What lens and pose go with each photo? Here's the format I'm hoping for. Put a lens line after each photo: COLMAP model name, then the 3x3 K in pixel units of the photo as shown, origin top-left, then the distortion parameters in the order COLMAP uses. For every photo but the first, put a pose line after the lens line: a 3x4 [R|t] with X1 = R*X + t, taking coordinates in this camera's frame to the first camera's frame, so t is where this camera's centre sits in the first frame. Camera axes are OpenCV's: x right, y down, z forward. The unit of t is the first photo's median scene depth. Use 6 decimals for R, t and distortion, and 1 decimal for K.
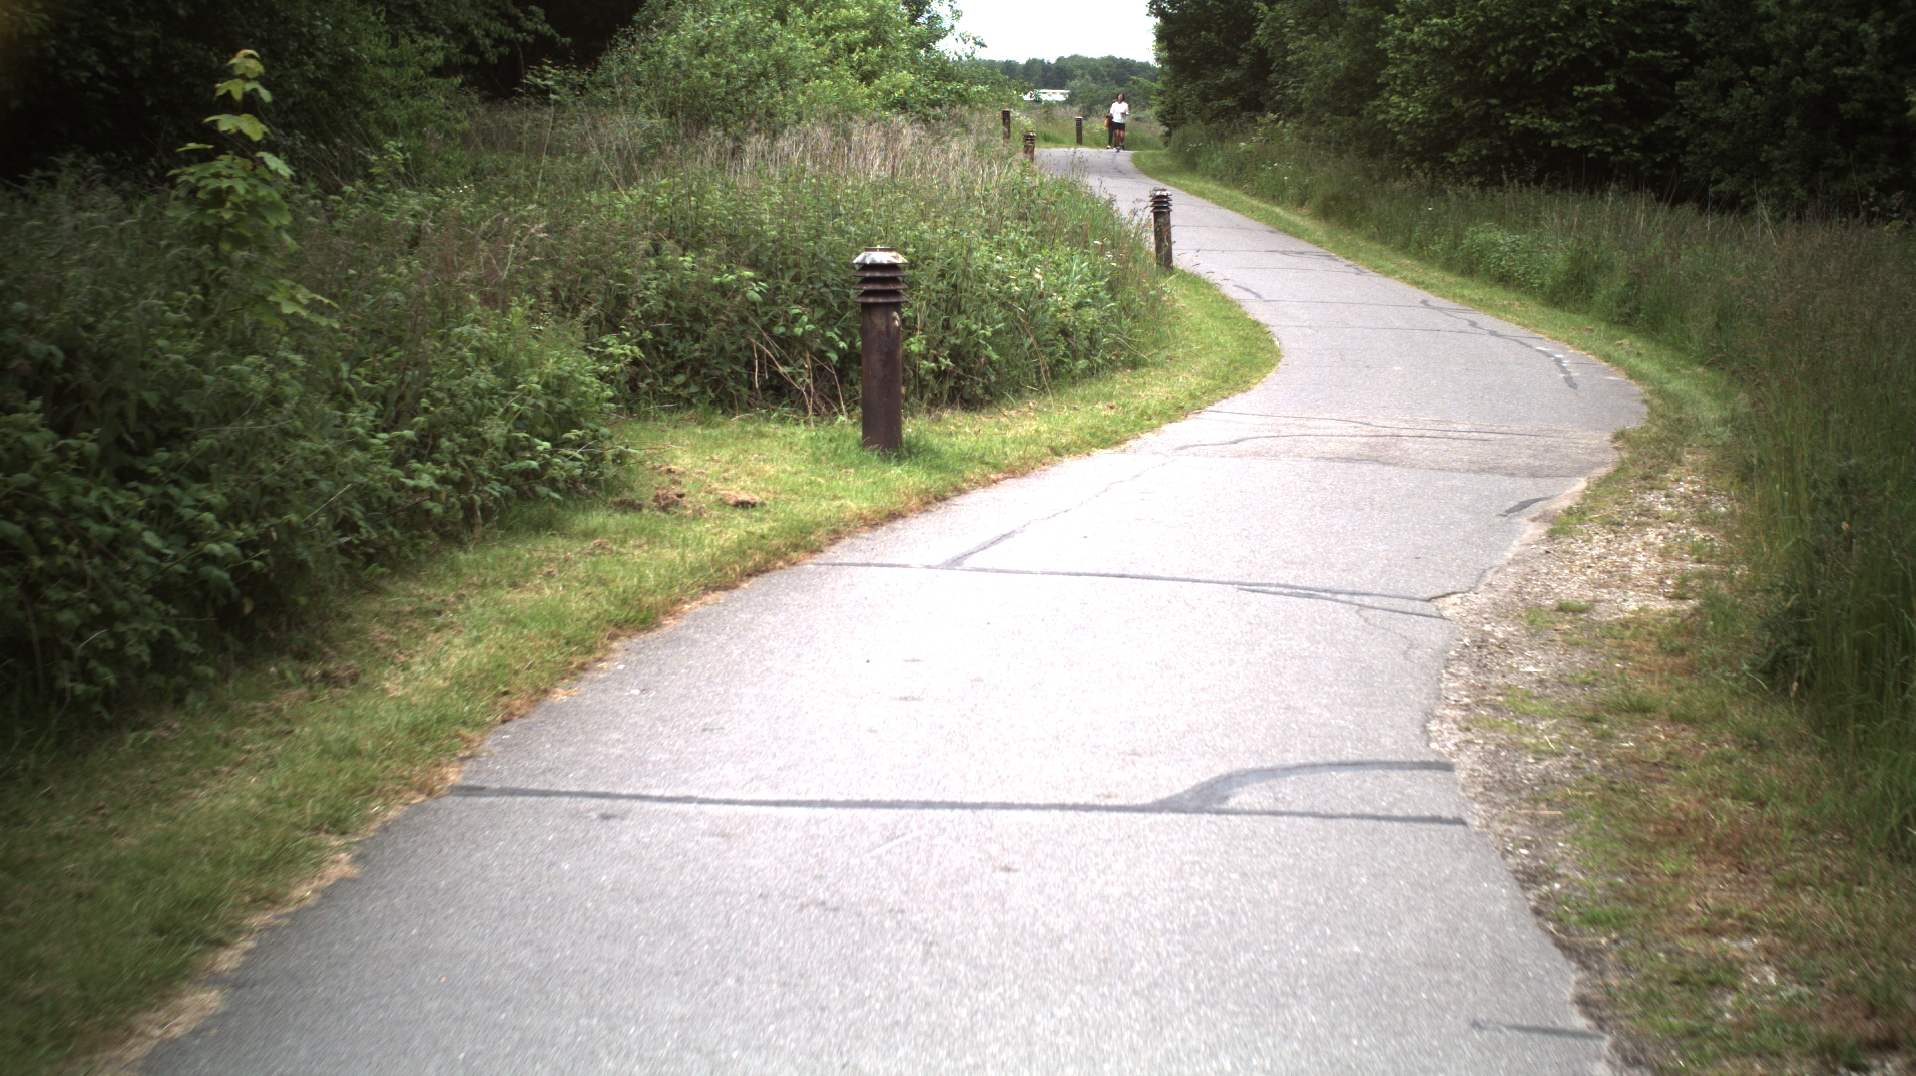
lens RADIAL K [[3357.4, 0, 956.9], [0, 3357.4, 543.7], [0, 0, 1]] dist [-0.273105, 0.000000]
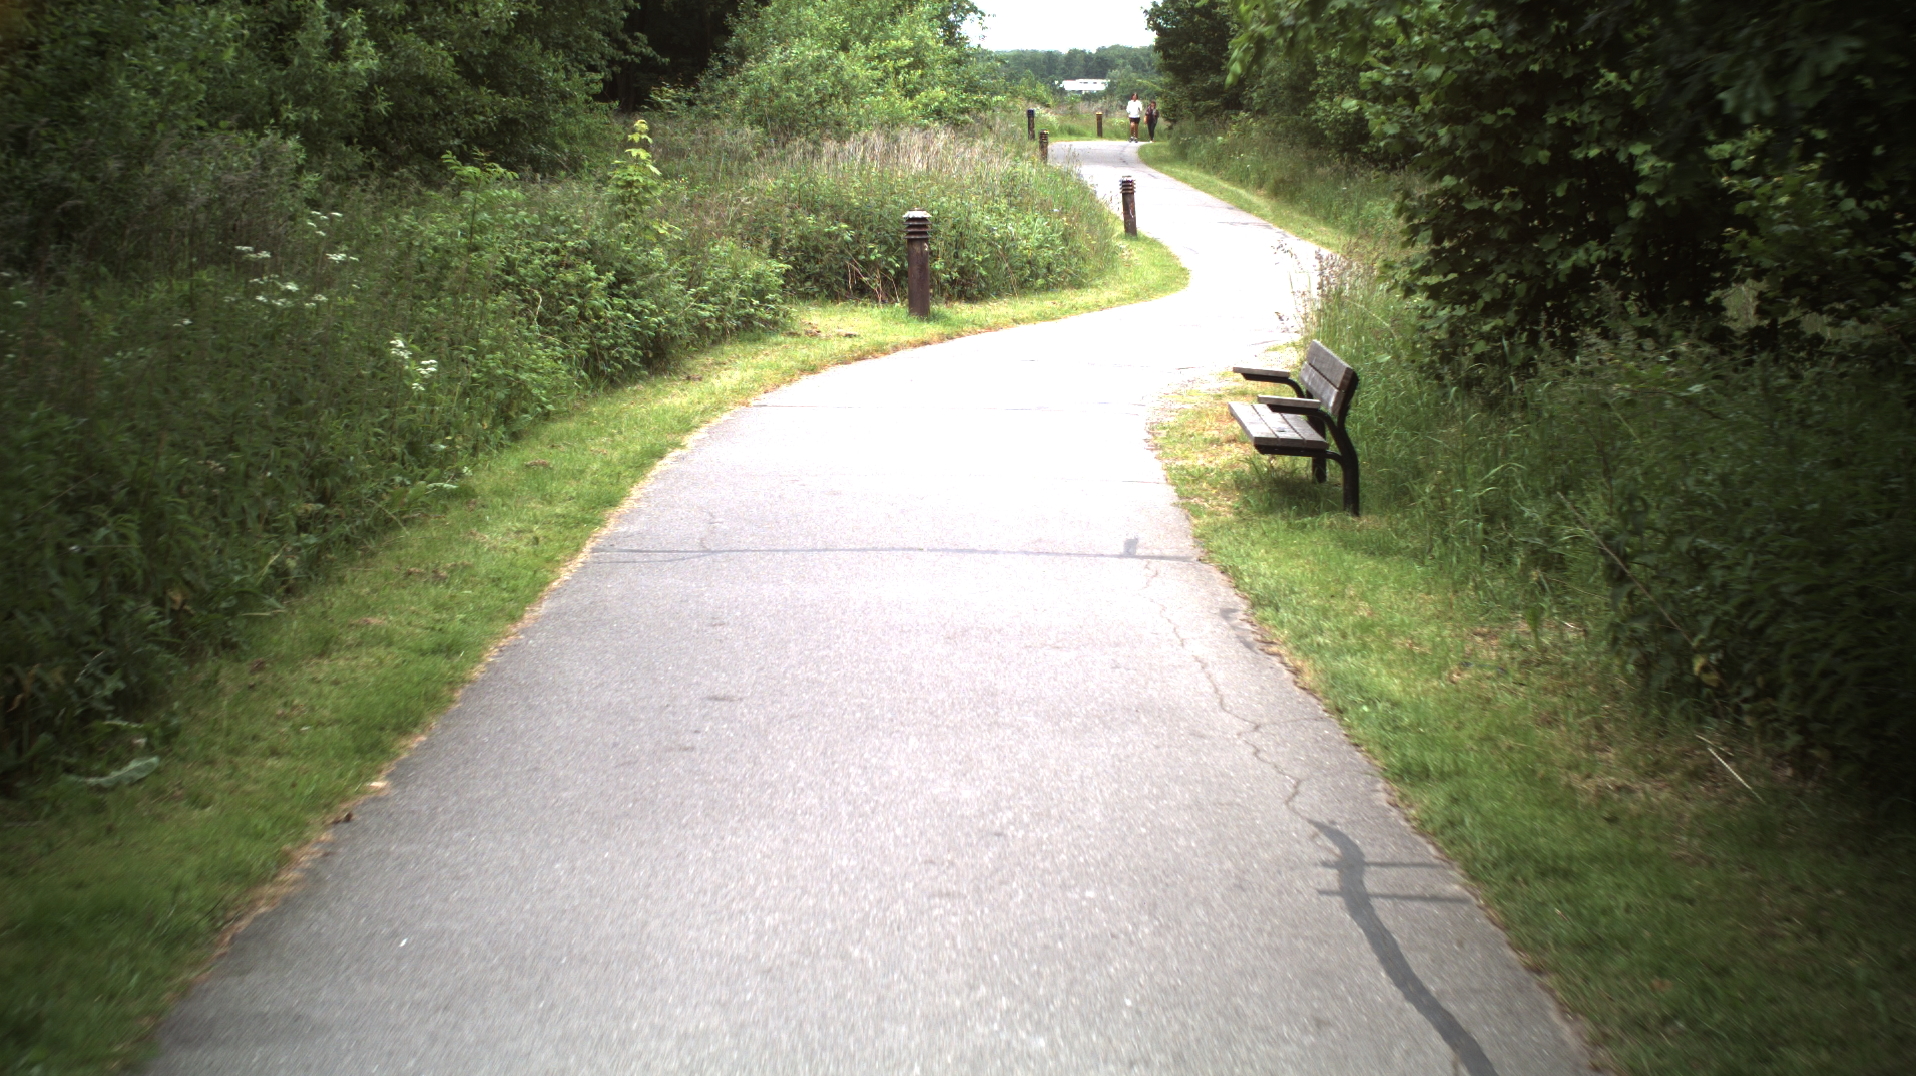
lens RADIAL K [[3357.4, 0, 955.0], [0, 3357.4, 555.7], [0, 0, 1]] dist [-0.273105, 0.000000]
pose [[0.999820, -0.010947, -0.015469, 0.010258], [0.011050, 0.999917, 0.006612, 0.038101], [0.015396, -0.006782, 0.999858, -0.356568]]
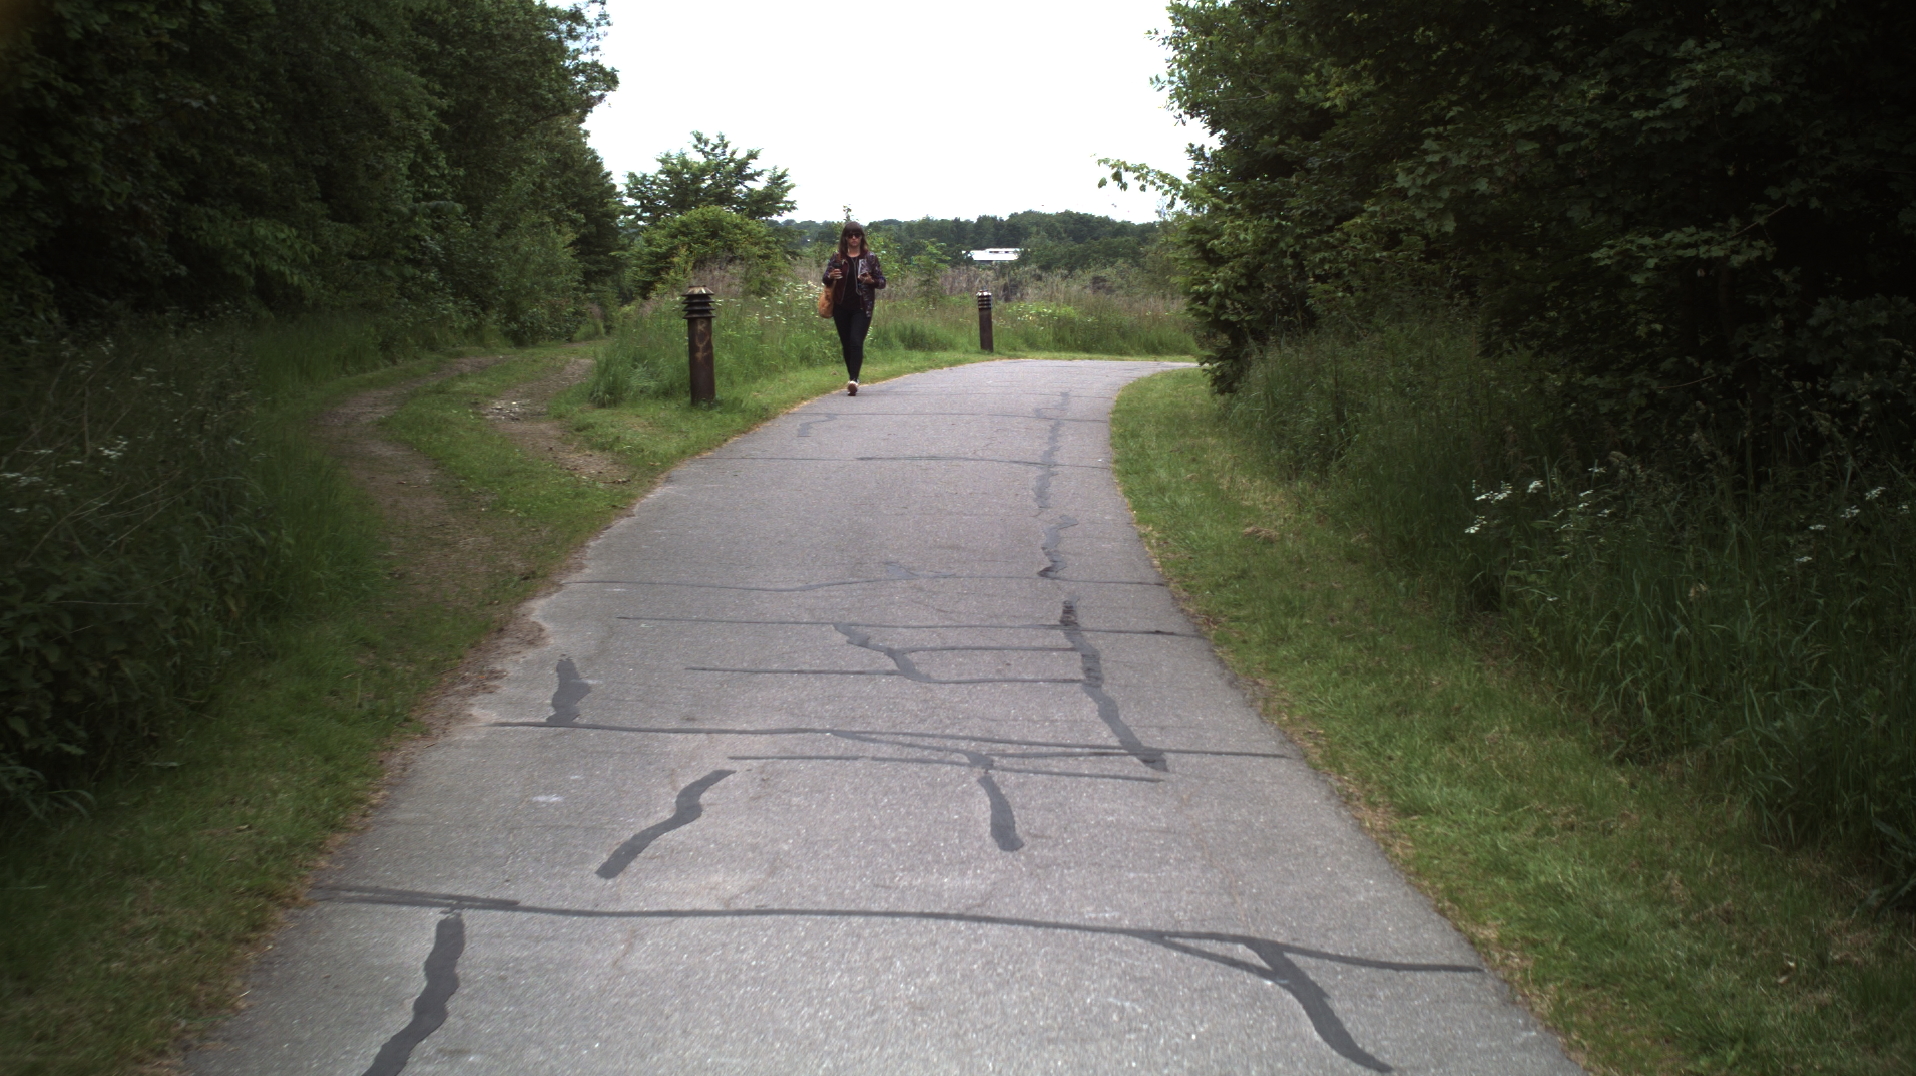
lens RADIAL K [[3357.4, 0, 959.4], [0, 3357.4, 527.7], [0, 0, 1]] dist [-0.273105, 0.000000]
pose [[0.999641, -0.024433, 0.010997, 0.076669], [0.024979, 0.998302, -0.052619, -0.200726], [-0.009692, 0.052875, 0.998554, 1.525973]]
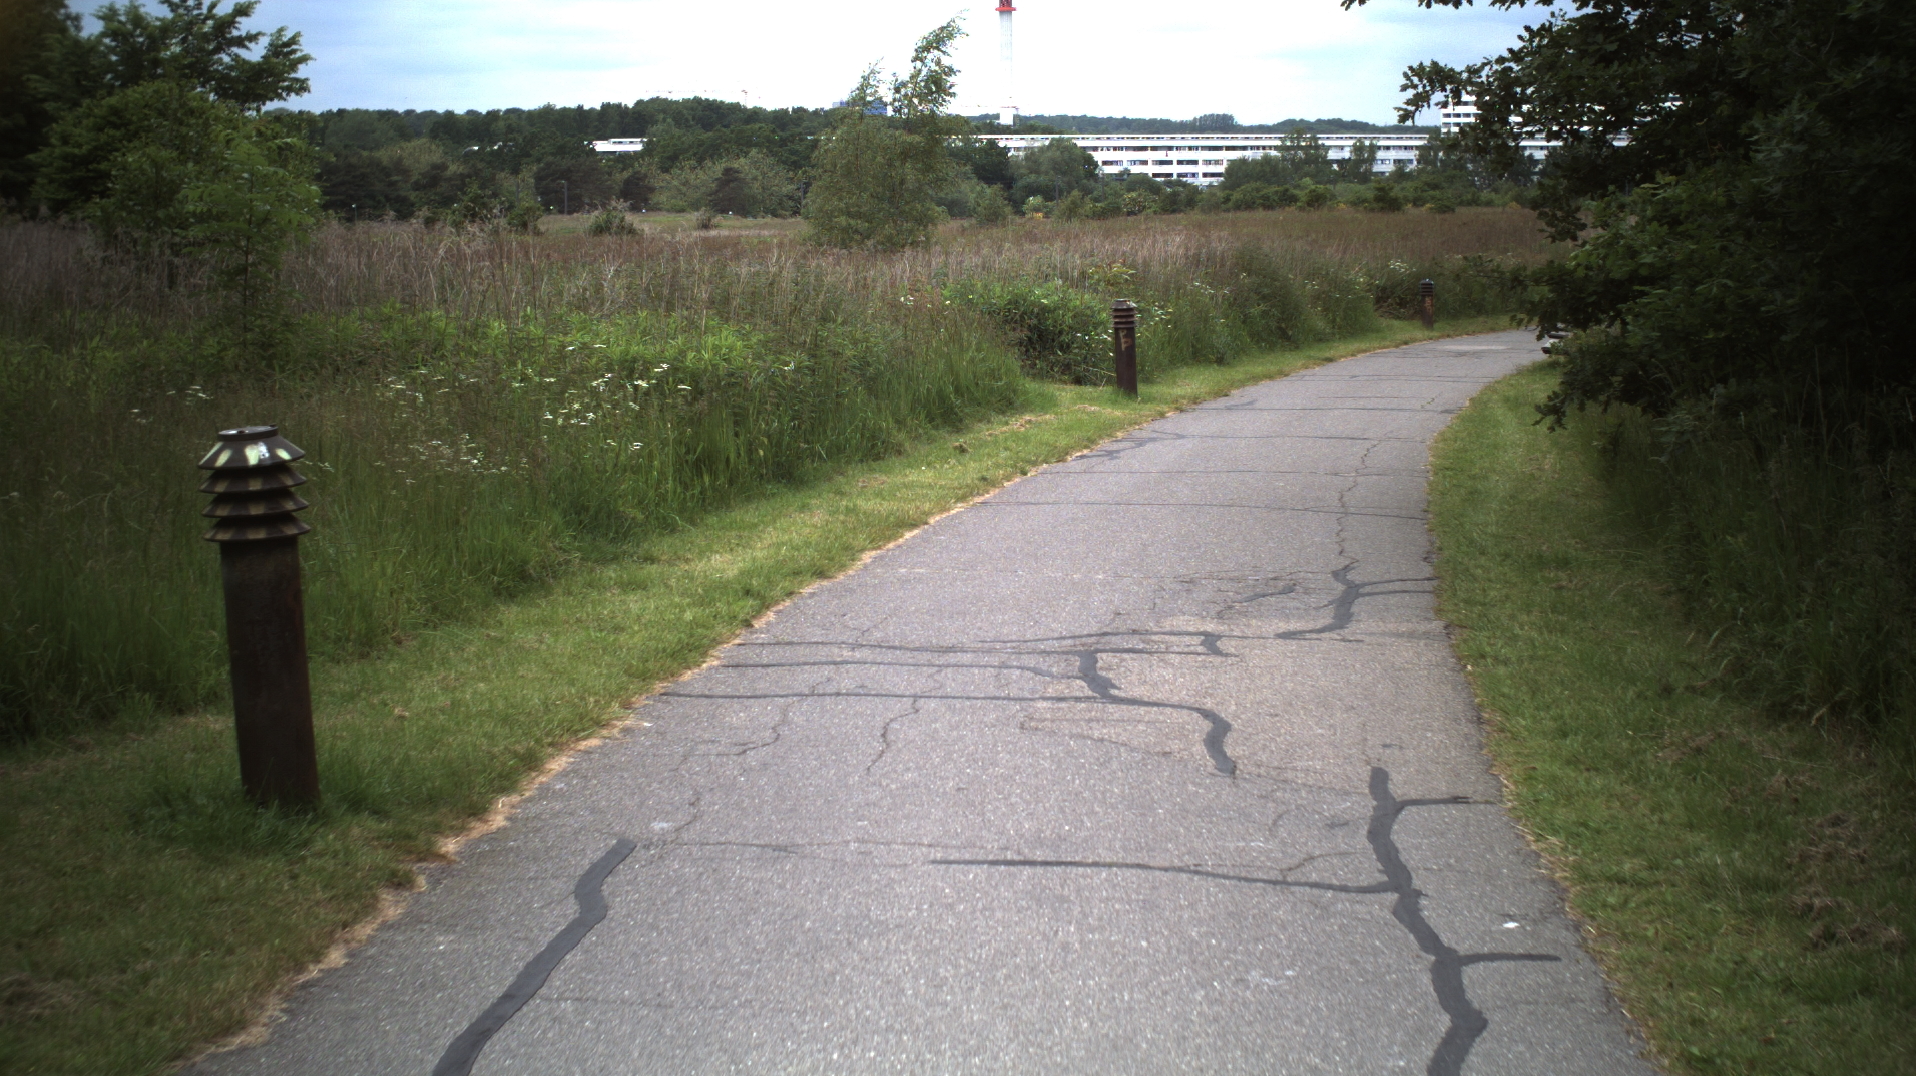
lens RADIAL K [[3357.4, 0, 971.0], [0, 3357.4, 535.6], [0, 0, 1]] dist [-0.273105, 0.000000]
pose [[0.991632, -0.040458, 0.122590, 0.121473], [0.042365, 0.999018, -0.012987, -0.347266], [-0.121944, 0.018072, 0.992372, 2.588419]]
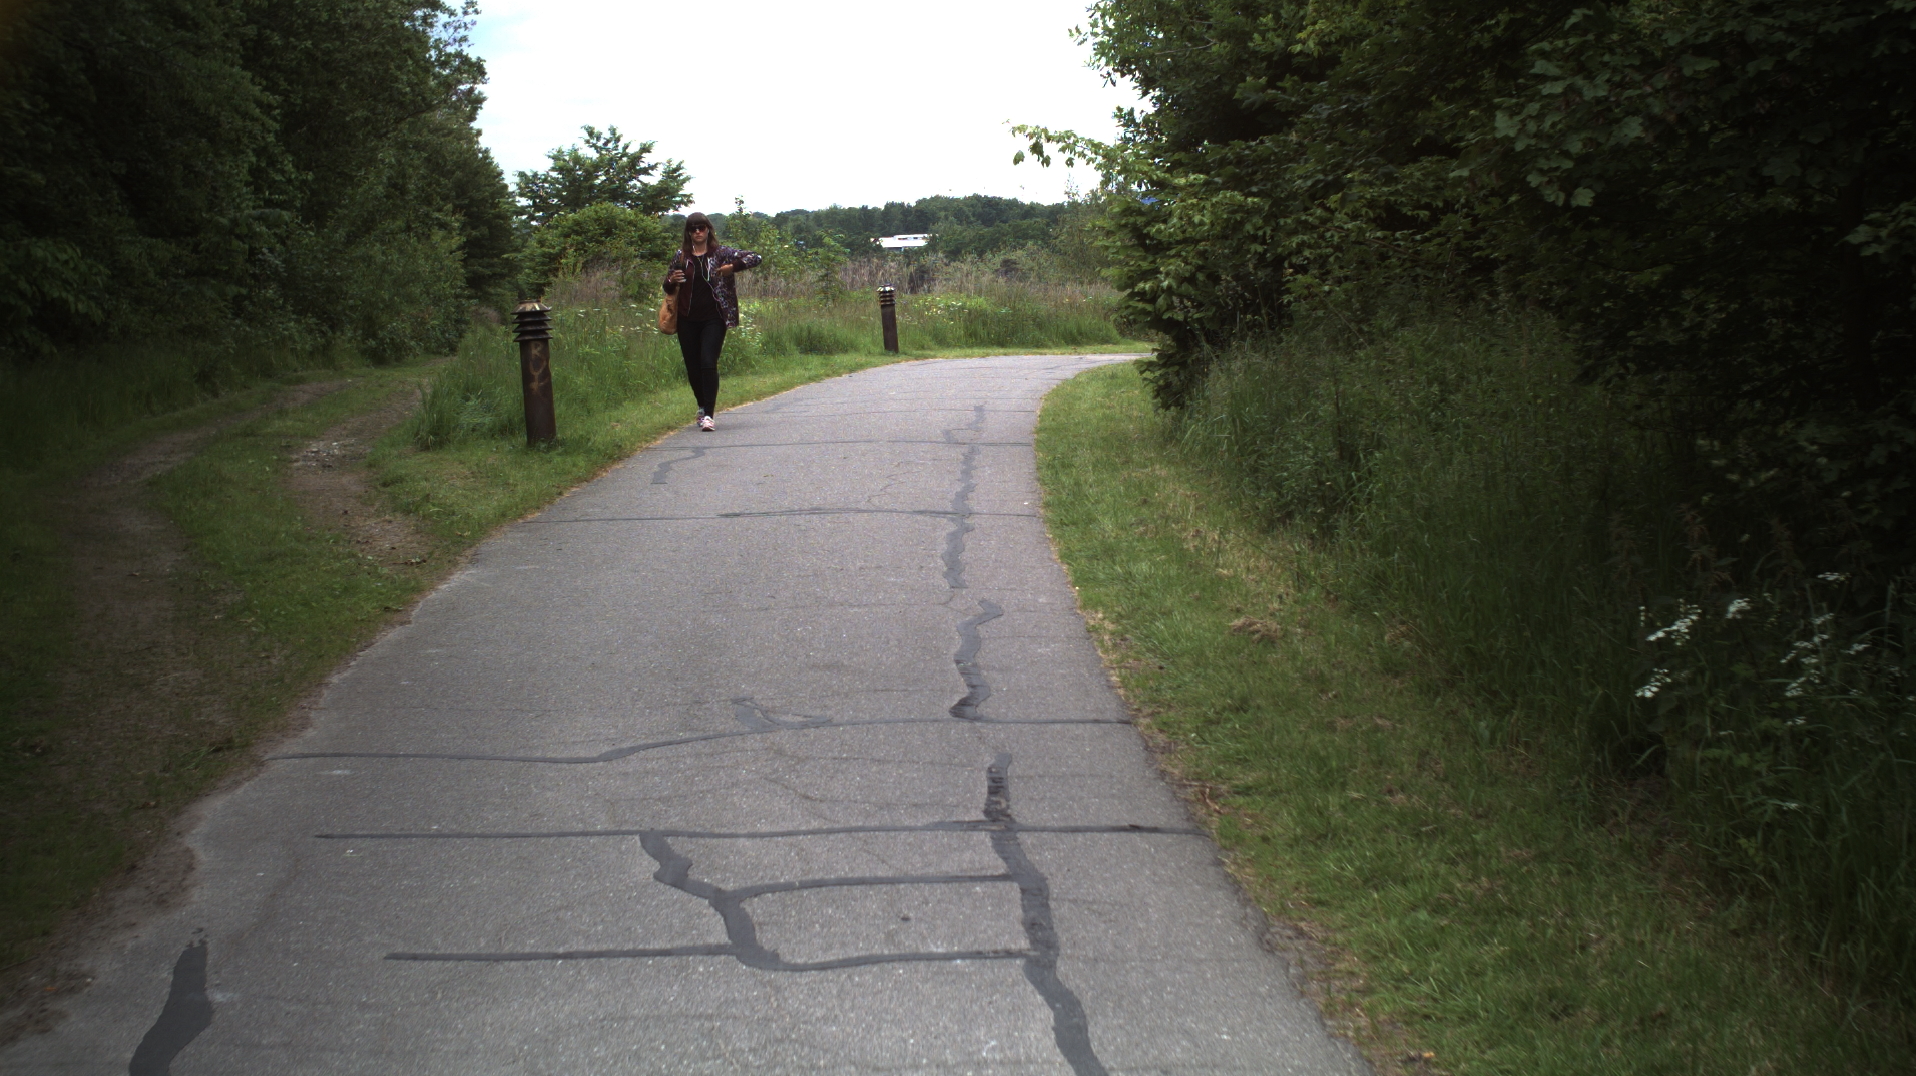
lens RADIAL K [[3357.4, 0, 955.9], [0, 3357.4, 525.4], [0, 0, 1]] dist [-0.273105, 0.000000]
pose [[0.997536, -0.061483, 0.033780, 0.082197], [0.063070, 0.996848, -0.048118, -0.217962], [-0.030715, 0.050130, 0.998270, 1.643681]]
